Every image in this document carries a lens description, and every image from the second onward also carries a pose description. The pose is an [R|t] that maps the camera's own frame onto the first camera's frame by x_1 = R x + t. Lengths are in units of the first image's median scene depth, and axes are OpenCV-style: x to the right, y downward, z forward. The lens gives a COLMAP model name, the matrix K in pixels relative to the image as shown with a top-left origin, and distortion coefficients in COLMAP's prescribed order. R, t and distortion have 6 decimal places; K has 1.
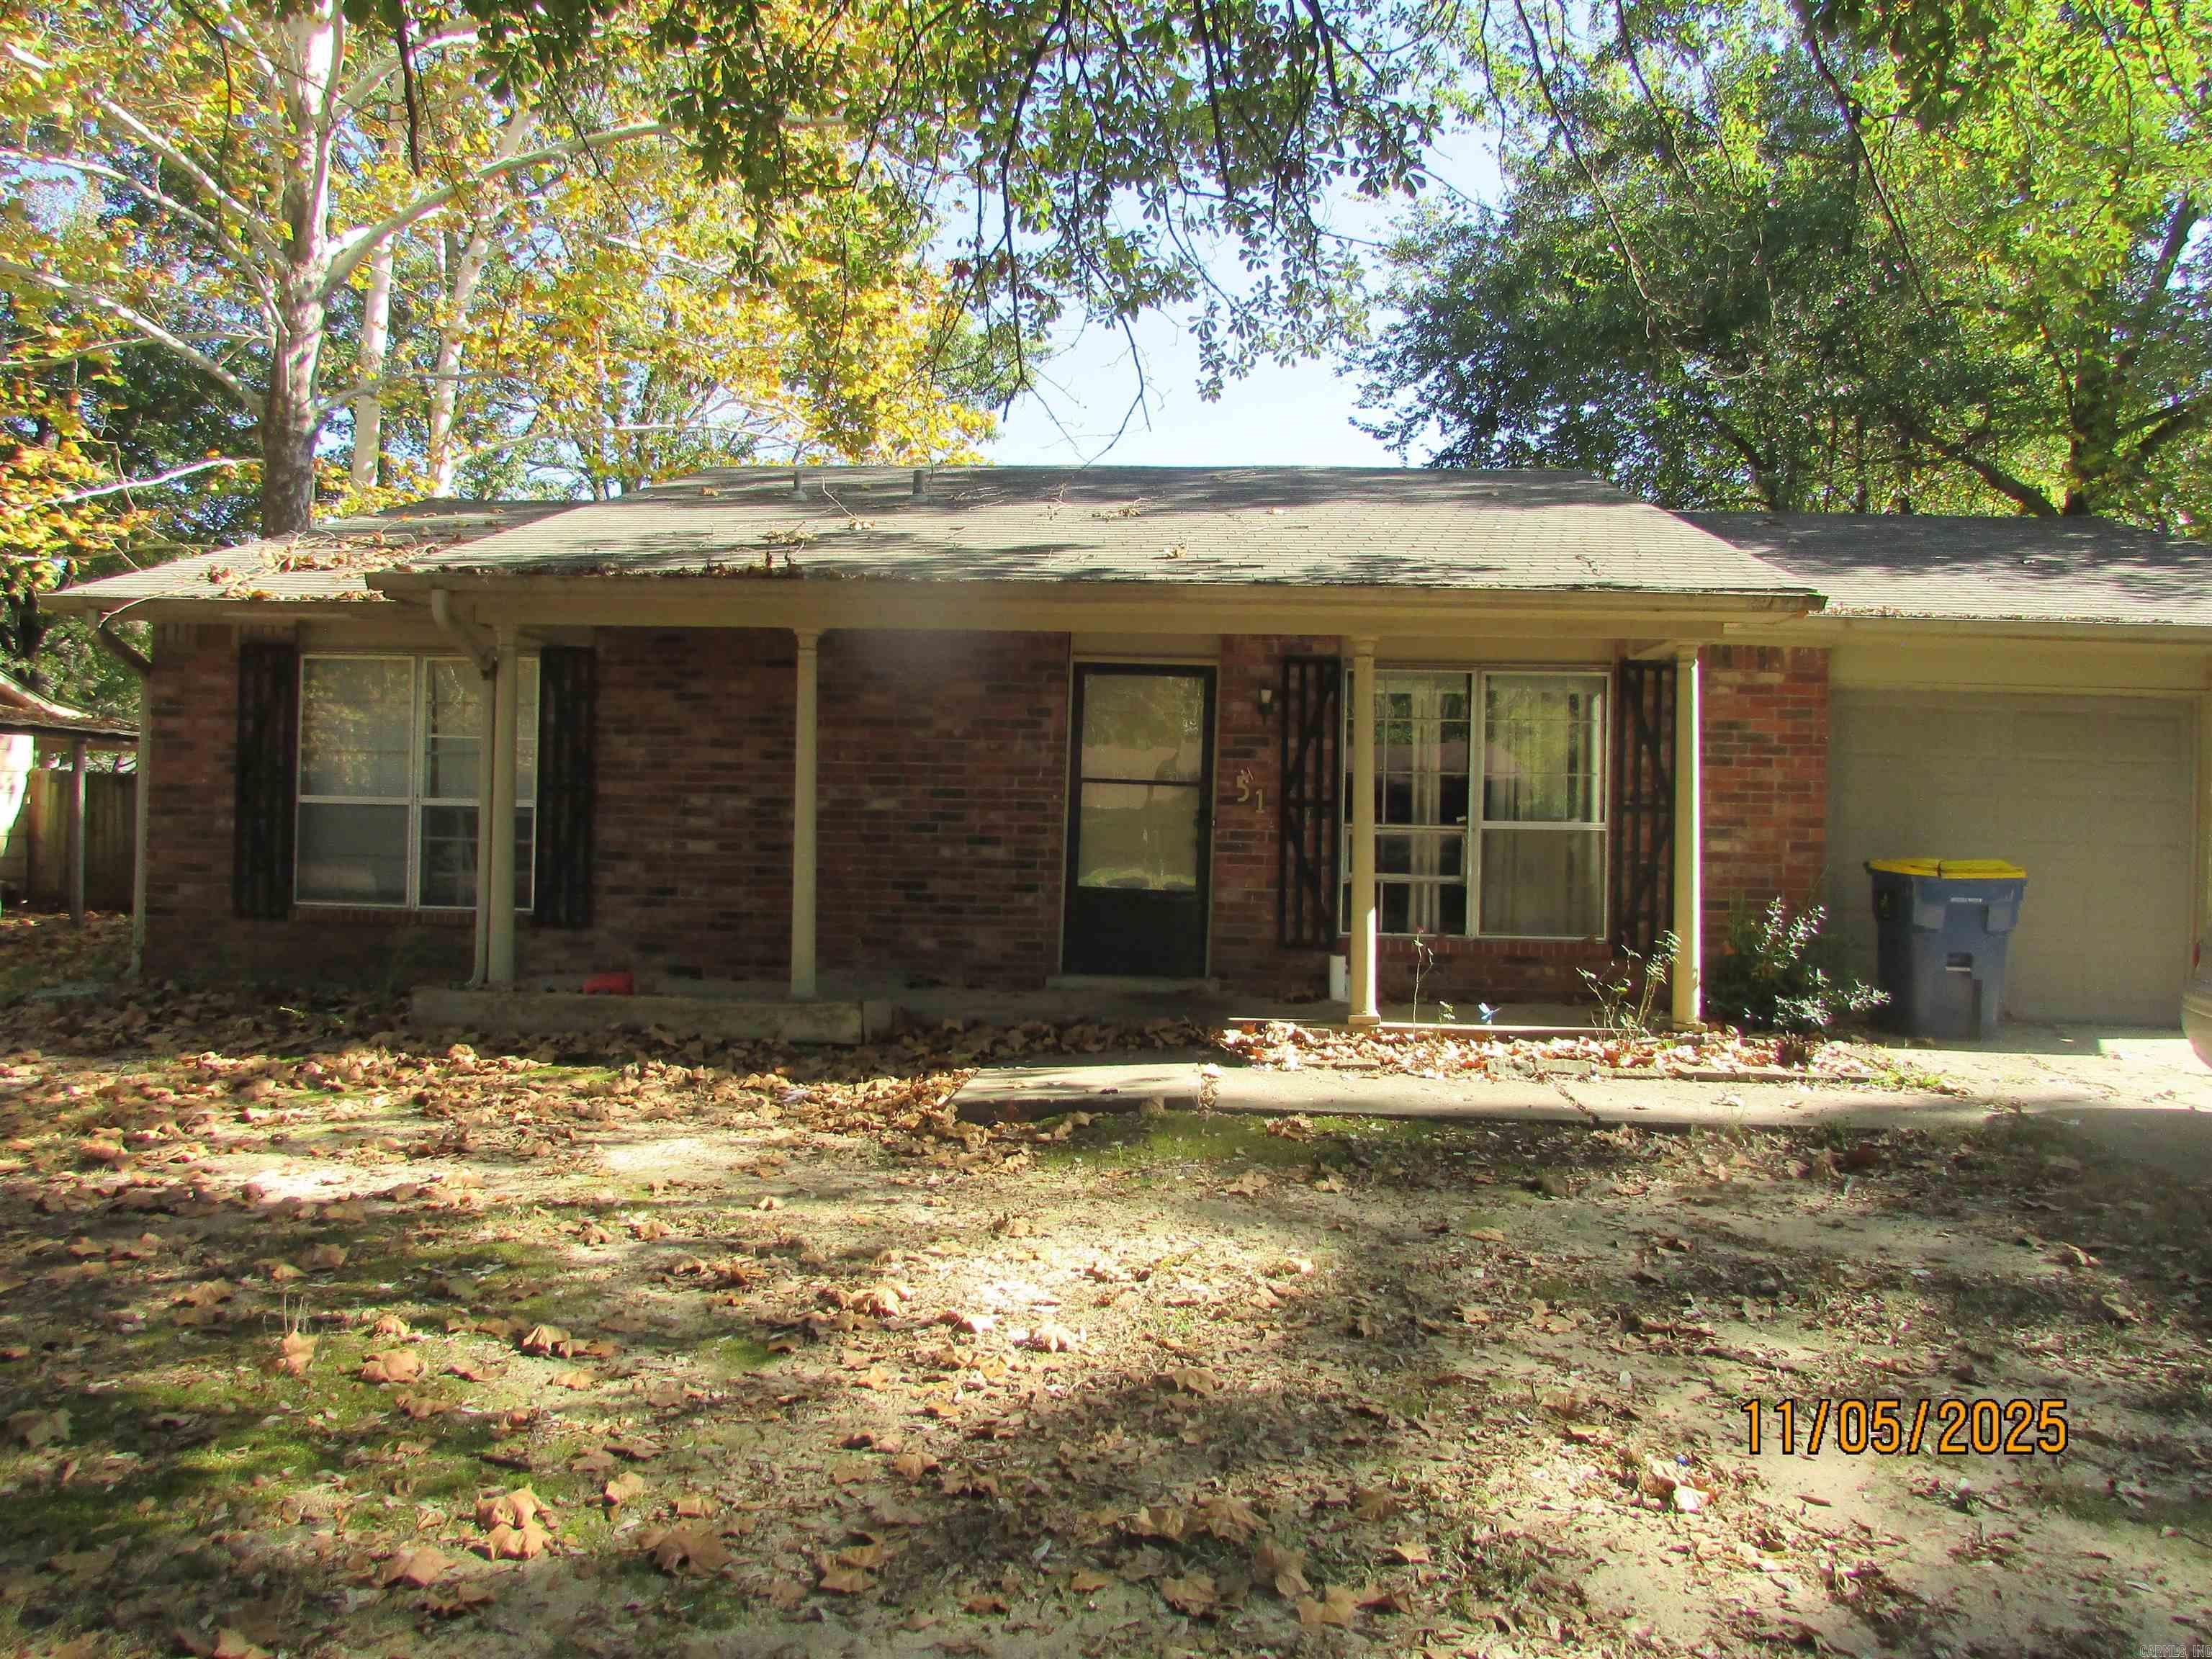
lens RADIAL K [[1583.8, 0, 1103.5], [0, 1583.8, 809.1], [0, 0, 1]] dist [-0.038299, 0.011925]
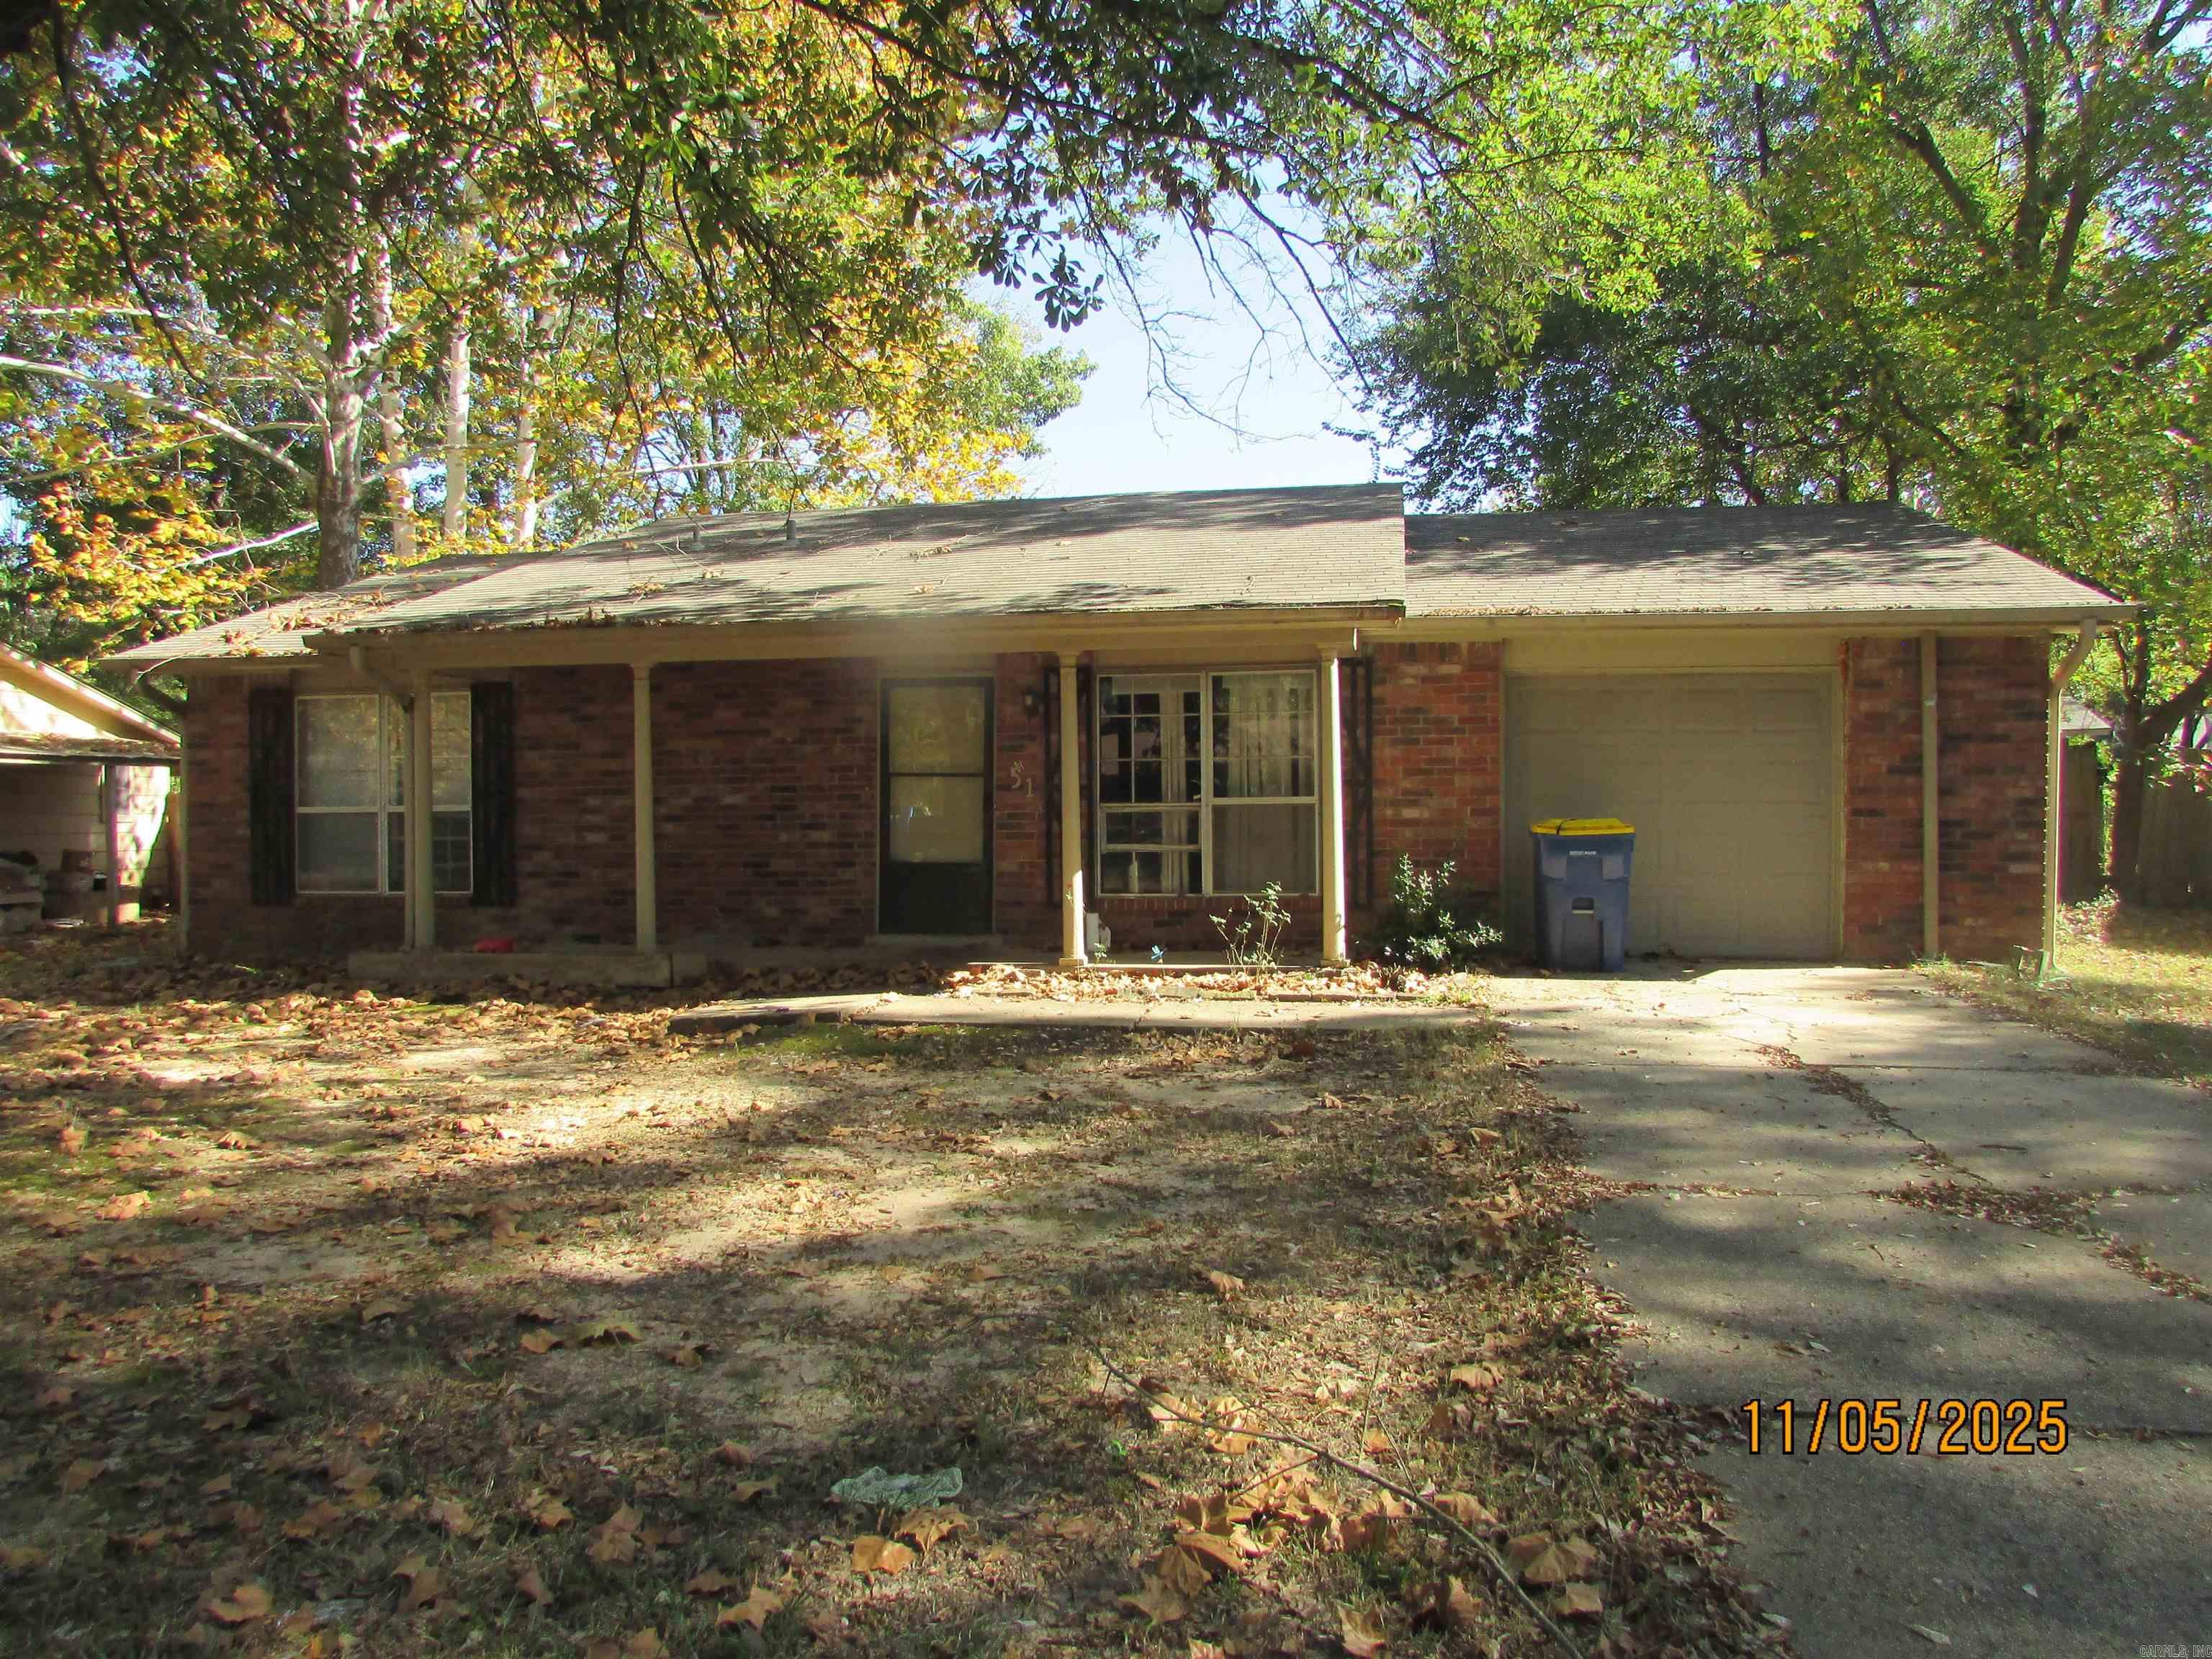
lens RADIAL K [[1583.8, 0, 1108.5], [0, 1583.8, 835.4], [0, 0, 1]] dist [-0.038299, 0.011925]
pose [[0.993102, -0.028591, -0.113714, 0.293055], [0.031156, 0.999297, 0.020844, 0.008097], [0.113038, -0.024244, 0.993295, -0.195948]]
